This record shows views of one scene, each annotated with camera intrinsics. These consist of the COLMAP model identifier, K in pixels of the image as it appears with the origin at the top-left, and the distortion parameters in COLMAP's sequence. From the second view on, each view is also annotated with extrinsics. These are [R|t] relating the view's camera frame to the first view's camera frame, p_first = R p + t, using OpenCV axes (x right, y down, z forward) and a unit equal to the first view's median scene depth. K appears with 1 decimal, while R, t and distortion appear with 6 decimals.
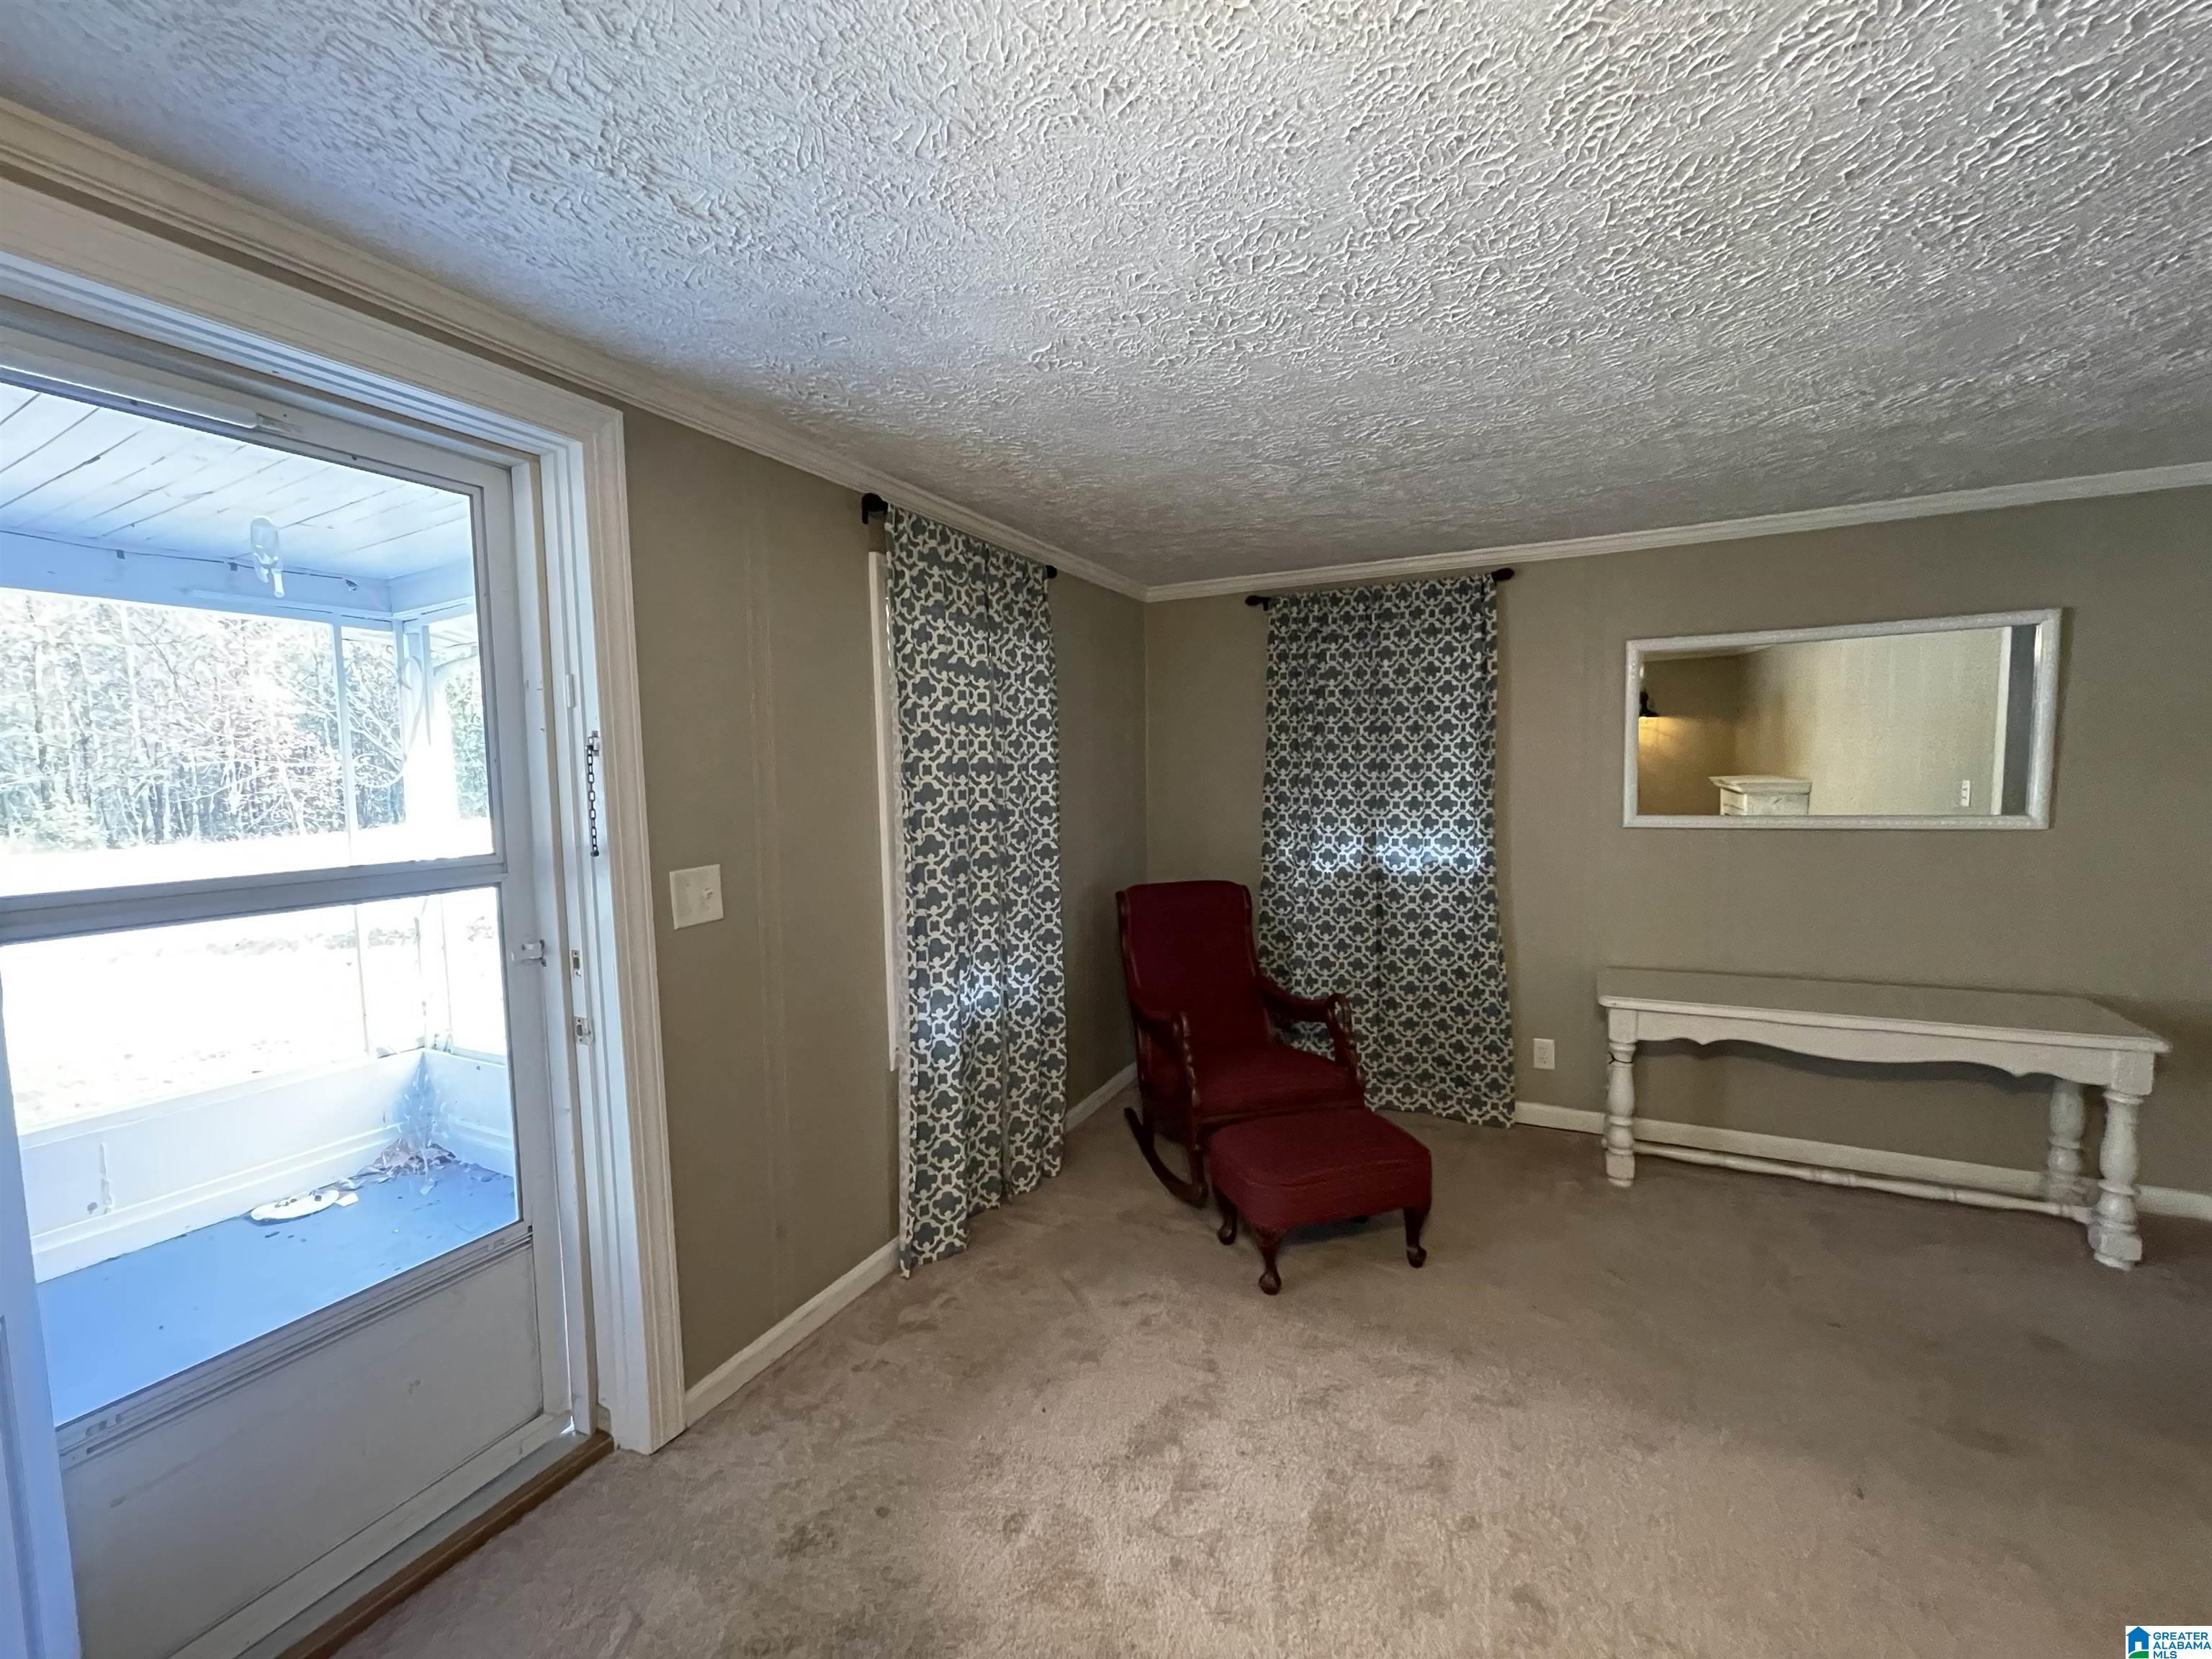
lens RADIAL K [[889.6, 0, 1106.3], [0, 889.6, 830.2], [0, 0, 1]] dist [-0.003550, 0.001535]
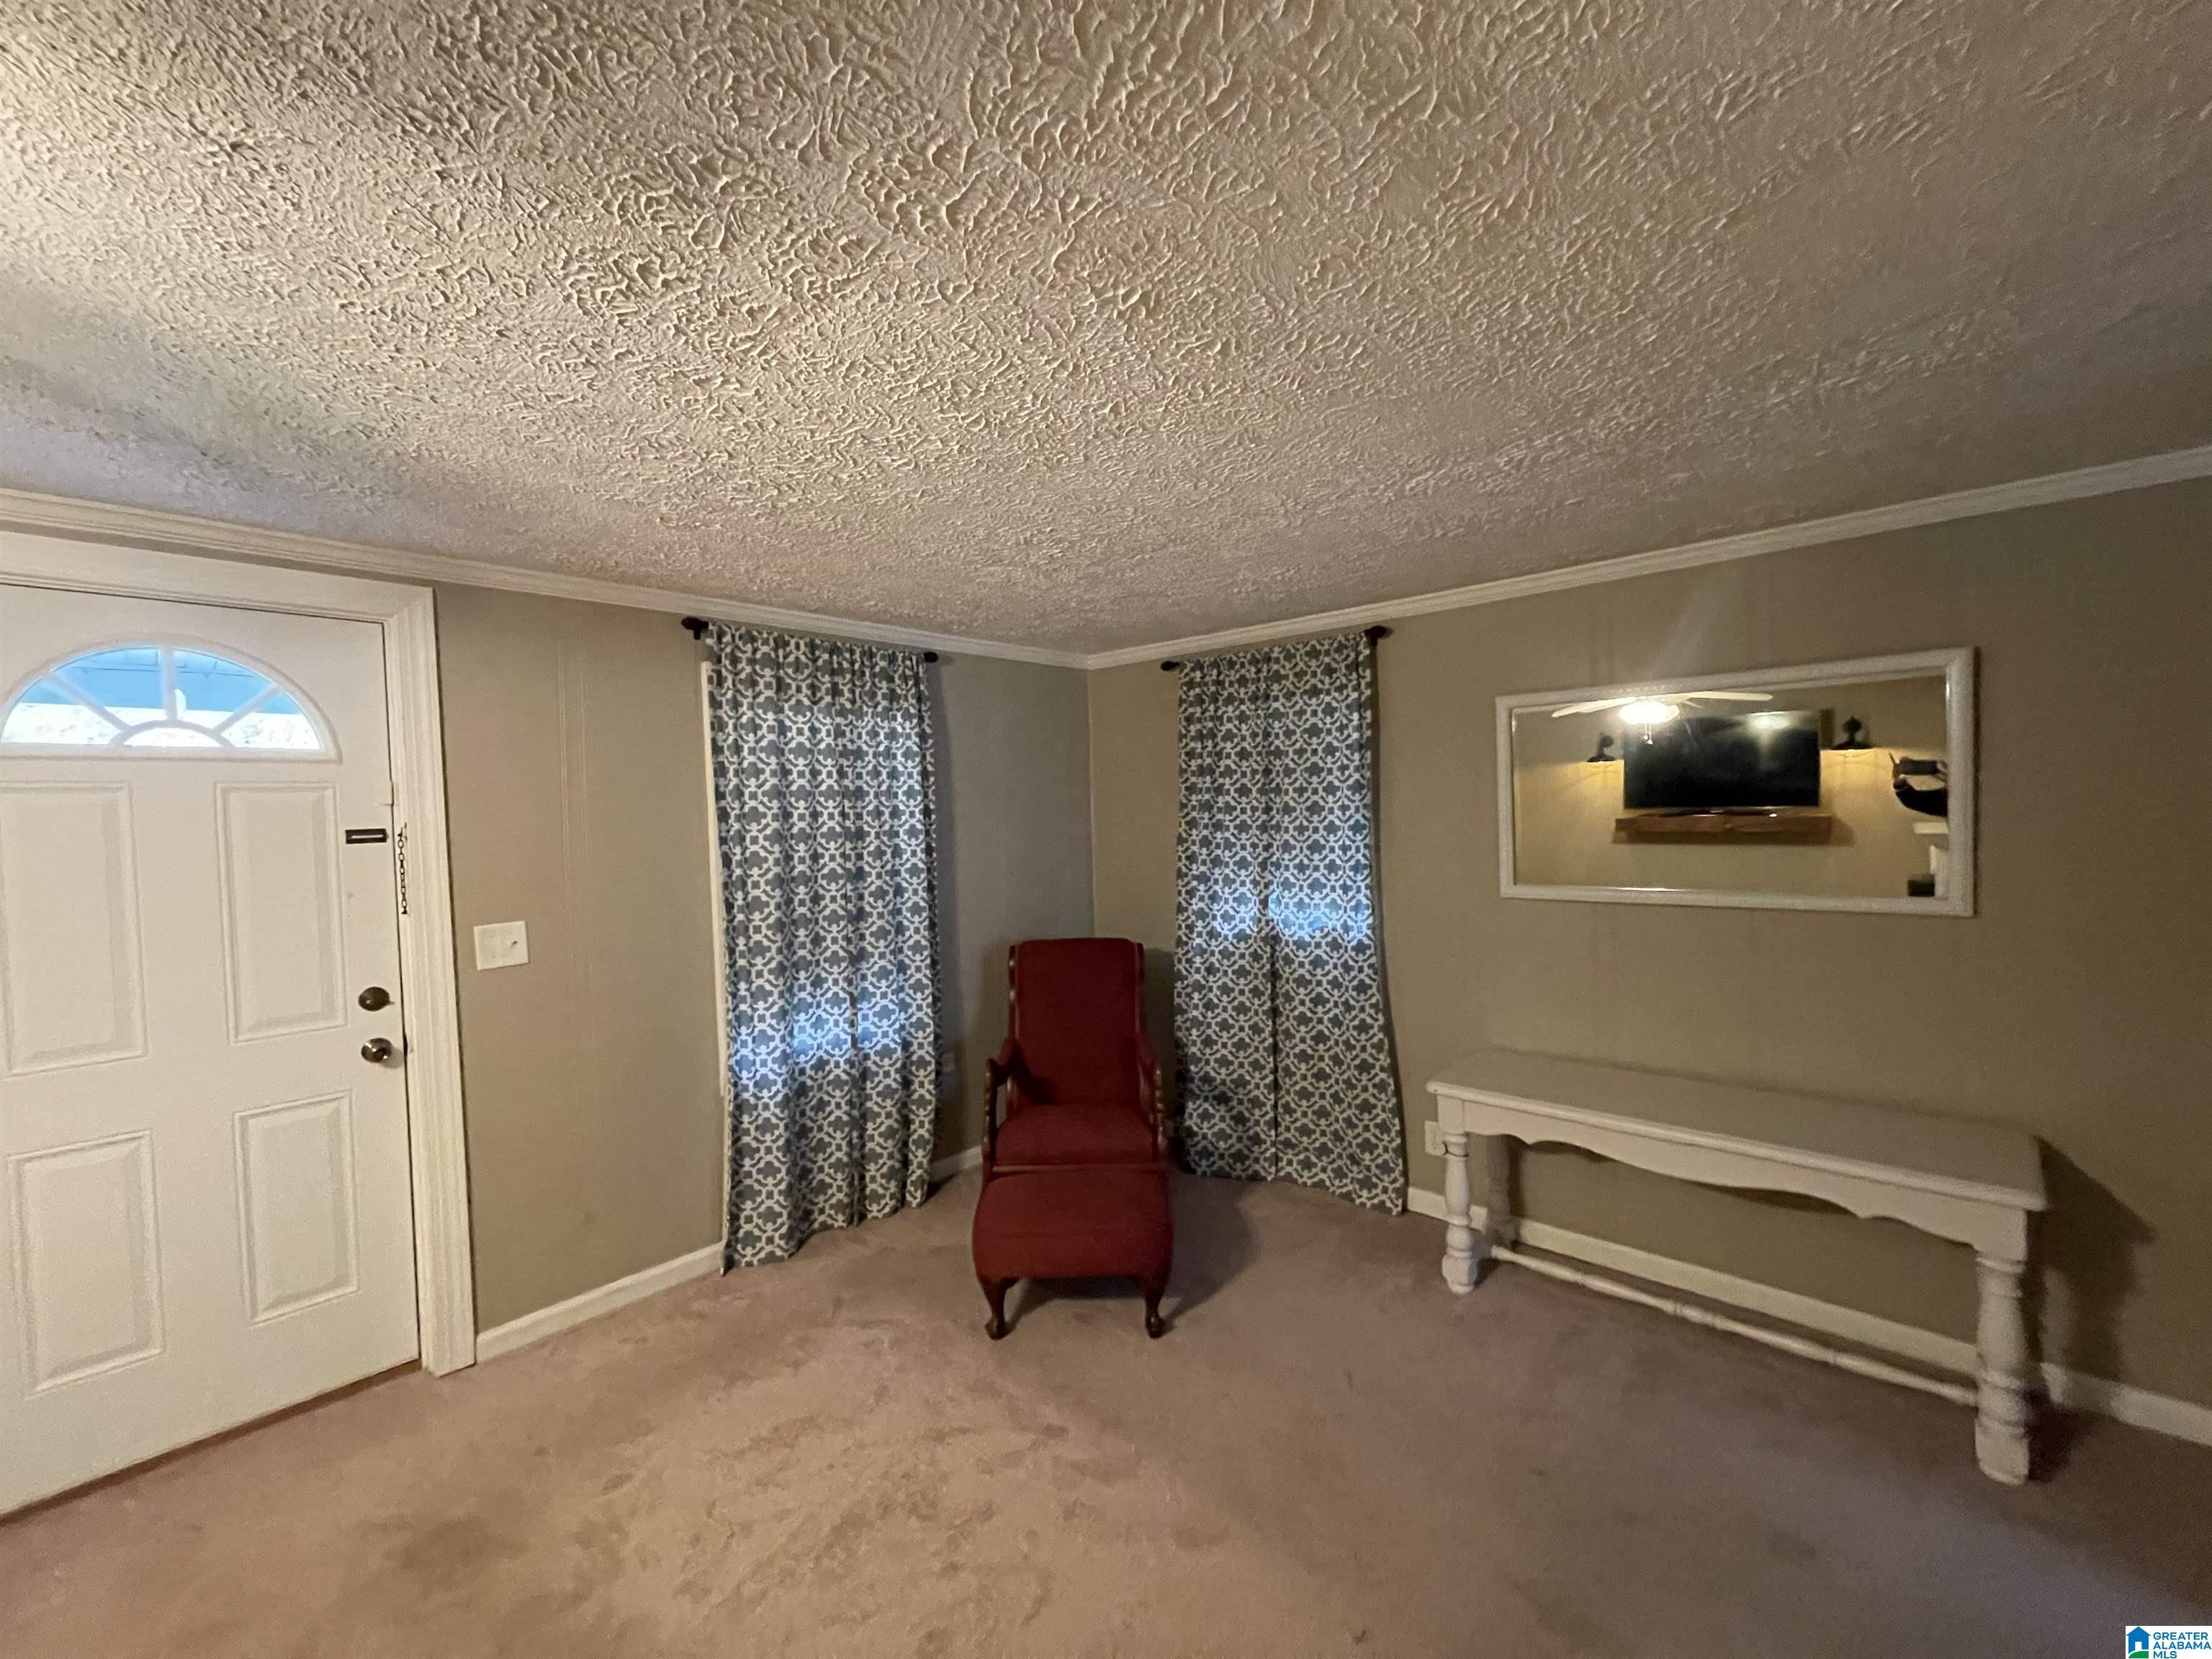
lens RADIAL K [[889.6, 0, 1106.1], [0, 889.6, 833.2], [0, 0, 1]] dist [-0.003550, 0.001535]
pose [[0.959741, 0.002694, -0.280874, 0.492457], [-0.012763, 0.999339, -0.034025, -0.037032], [0.280597, 0.036240, 0.959141, -0.000448]]
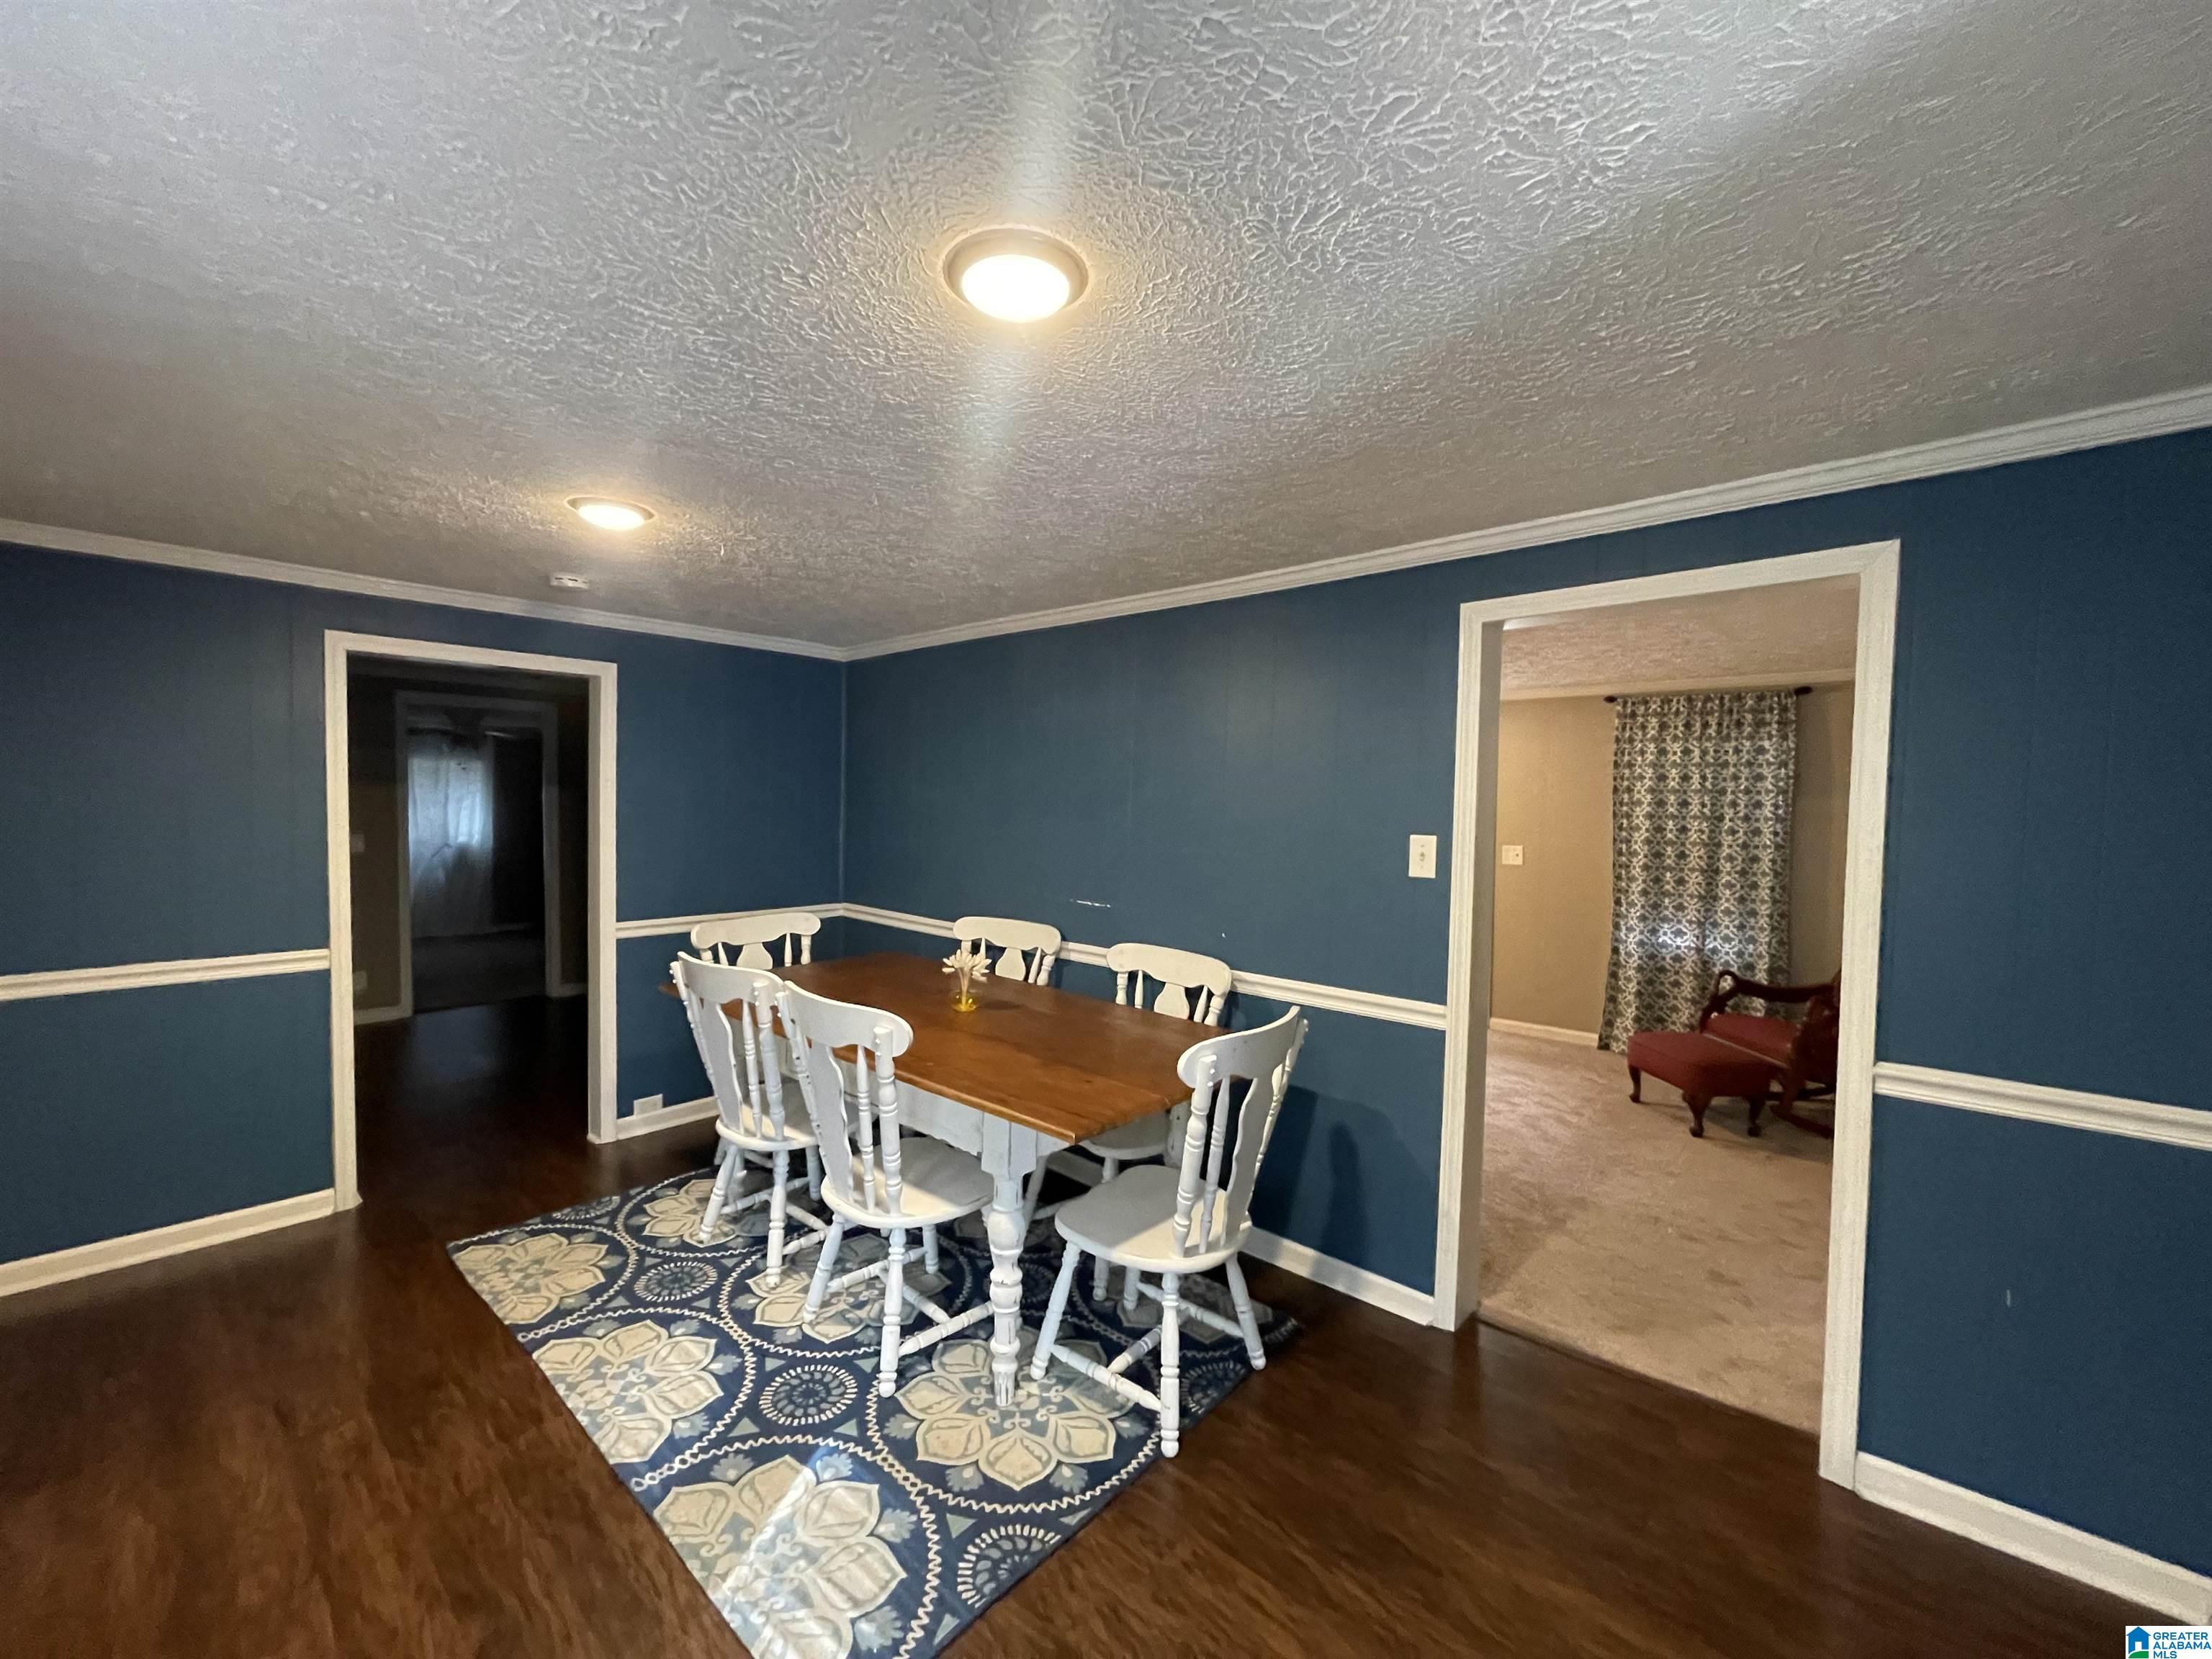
lens RADIAL K [[889.6, 0, 1094.4], [0, 889.6, 833.1], [0, 0, 1]] dist [-0.003550, 0.001535]
pose [[-0.267476, 0.050175, -0.962257, 1.822229], [-0.078780, 0.994161, 0.073736, -0.071703], [0.960339, 0.095529, -0.261961, 0.281601]]
